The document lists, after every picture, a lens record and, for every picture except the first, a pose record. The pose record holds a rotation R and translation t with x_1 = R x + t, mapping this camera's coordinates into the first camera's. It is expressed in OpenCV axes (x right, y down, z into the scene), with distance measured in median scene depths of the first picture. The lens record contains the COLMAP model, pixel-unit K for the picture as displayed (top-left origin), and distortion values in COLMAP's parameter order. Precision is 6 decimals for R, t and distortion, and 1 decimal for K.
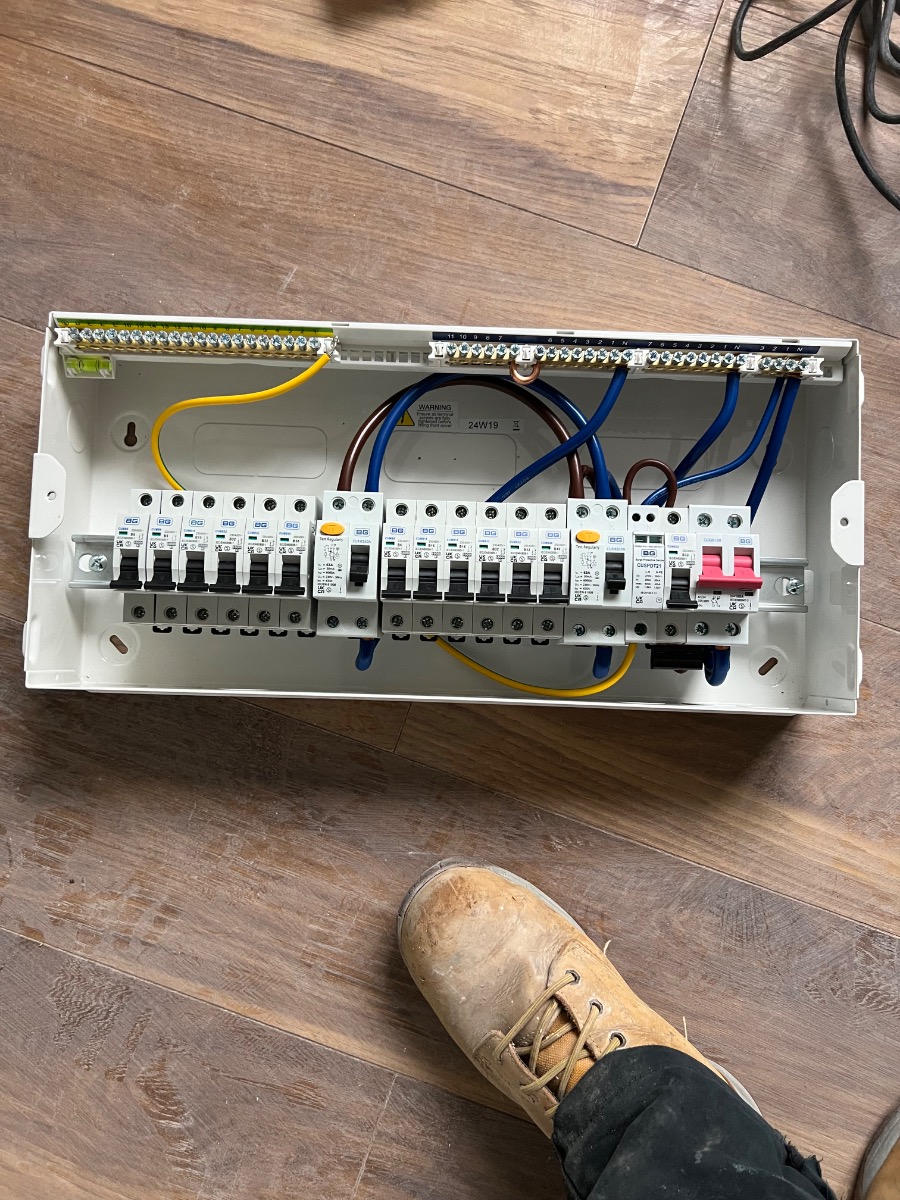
lens RADIAL K [[912.4, 0, 442.7], [0, 912.4, 600.1], [0, 0, 1]] dist [0.004615, -0.024059]
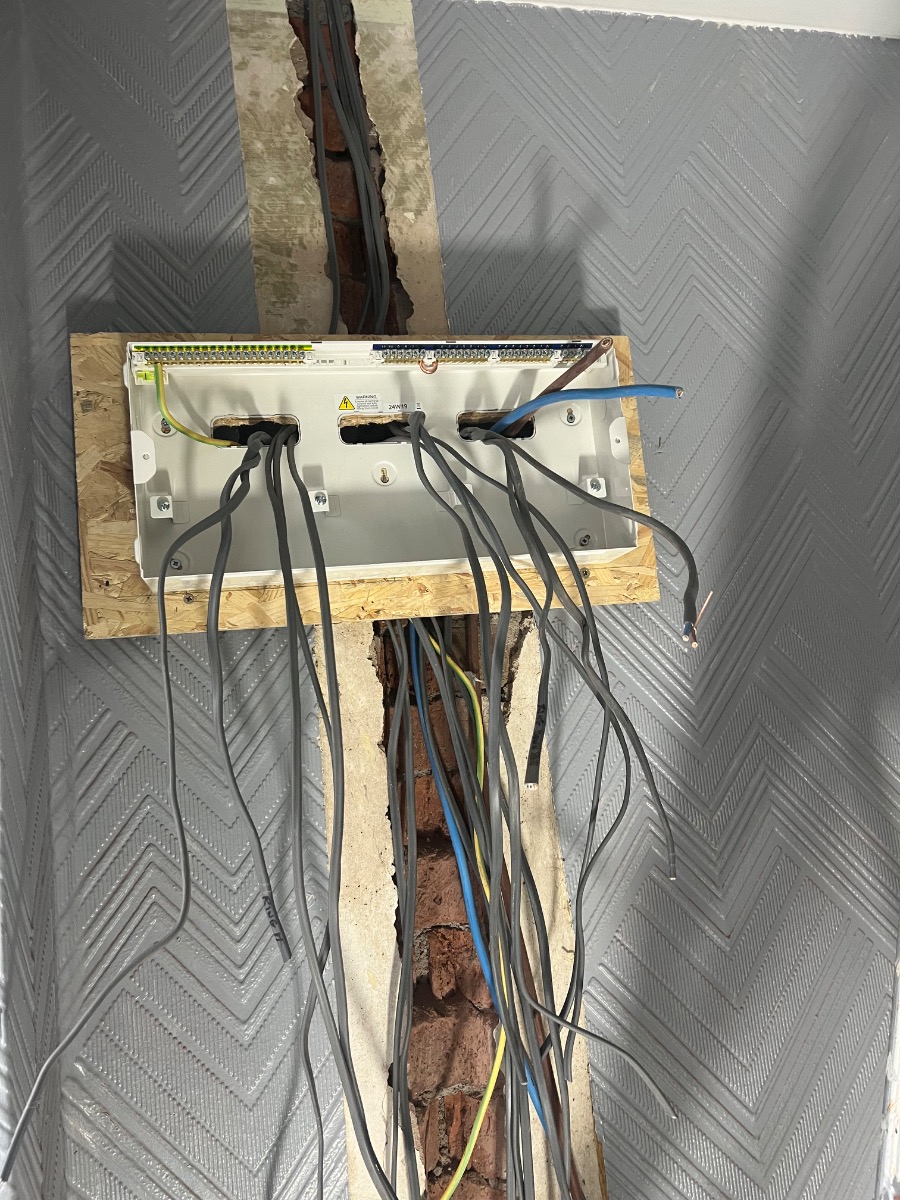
lens RADIAL K [[912.4, 0, 452.4], [0, 912.4, 603.3], [0, 0, 1]] dist [0.004615, -0.024059]
pose [[0.967330, -0.109087, 0.228851, -0.312974], [0.122578, 0.991413, -0.045545, 0.273615], [-0.221918, 0.072109, 0.972395, -0.632430]]
